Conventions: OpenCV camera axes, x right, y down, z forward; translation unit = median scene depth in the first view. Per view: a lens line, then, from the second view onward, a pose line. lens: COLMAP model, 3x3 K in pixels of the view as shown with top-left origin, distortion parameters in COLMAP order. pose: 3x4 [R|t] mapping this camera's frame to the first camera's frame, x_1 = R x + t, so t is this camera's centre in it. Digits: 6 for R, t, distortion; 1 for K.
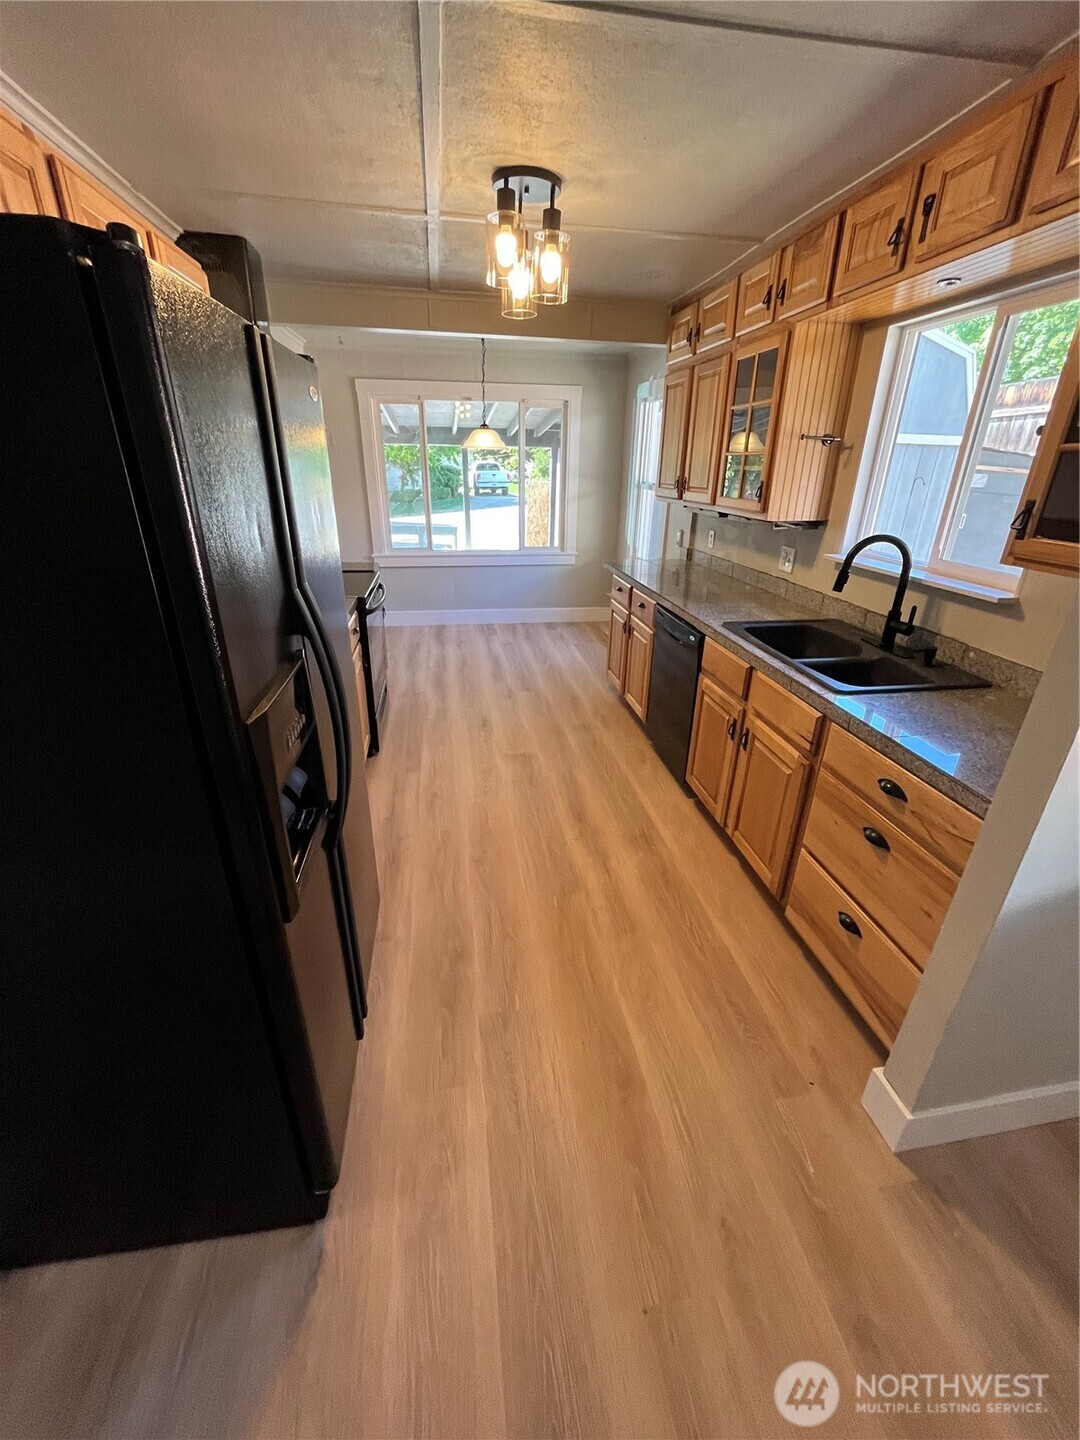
lens RADIAL K [[581.2, 0, 539.1], [0, 581.2, 716.2], [0, 0, 1]] dist [-0.002376, 0.001308]
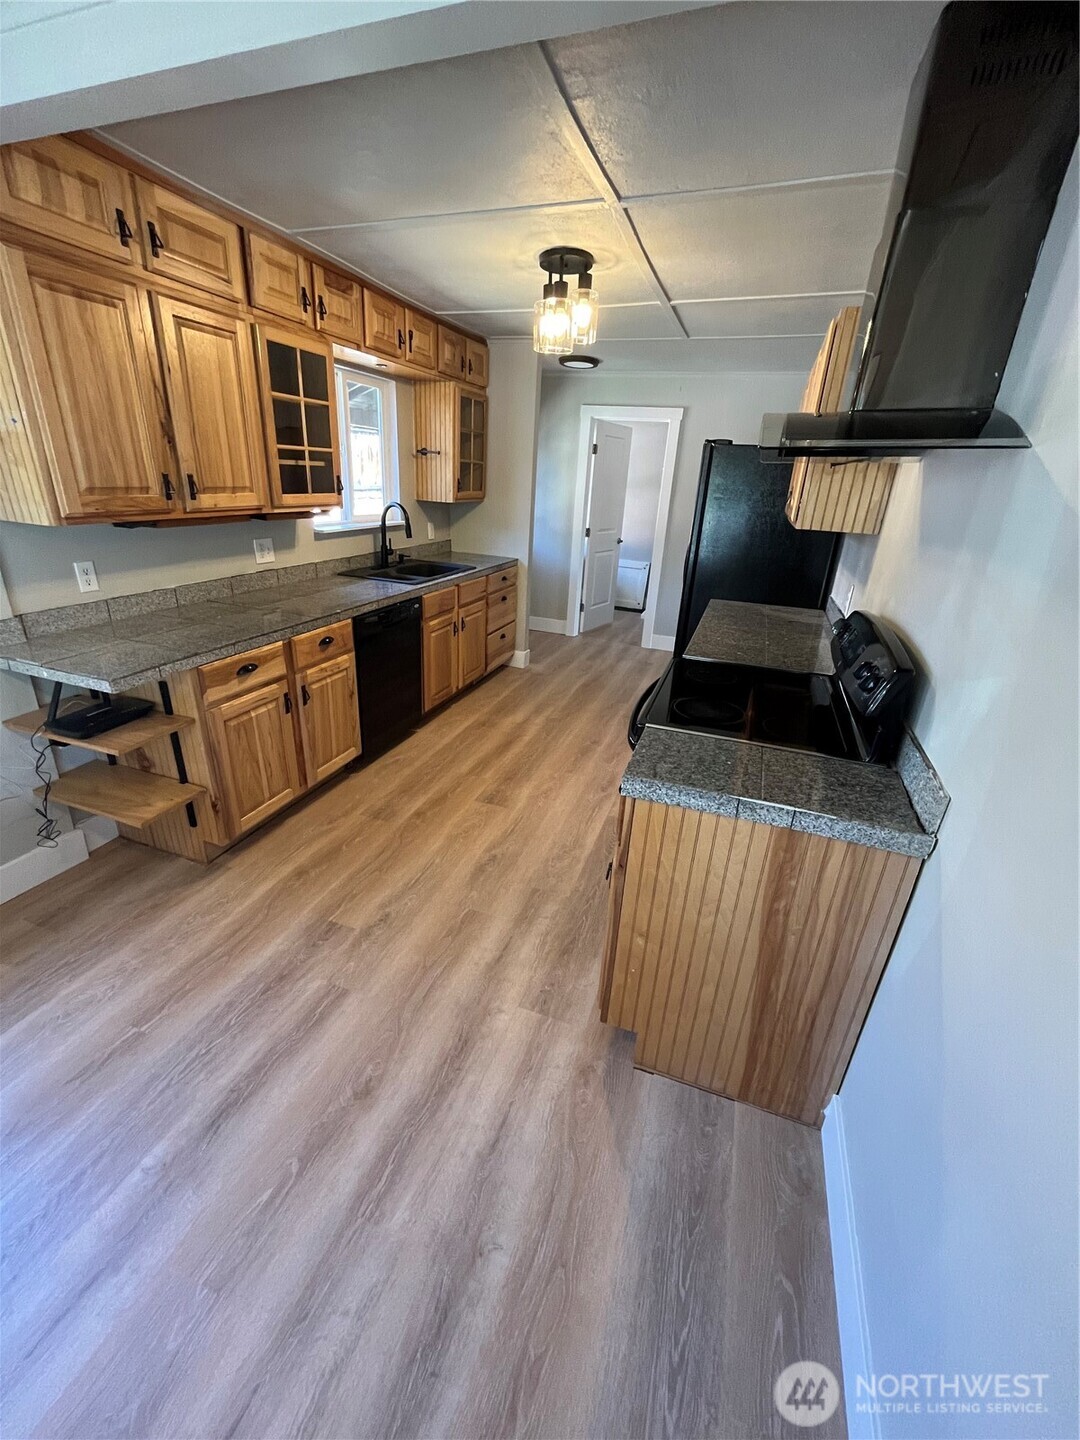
lens RADIAL K [[581.2, 0, 533.7], [0, 581.2, 714.4], [0, 0, 1]] dist [-0.002376, 0.001308]
pose [[-0.872461, -0.242611, 0.424207, -0.440119], [0.133203, 0.717127, 0.684095, -0.643208], [-0.470179, 0.653352, -0.593349, 1.450754]]
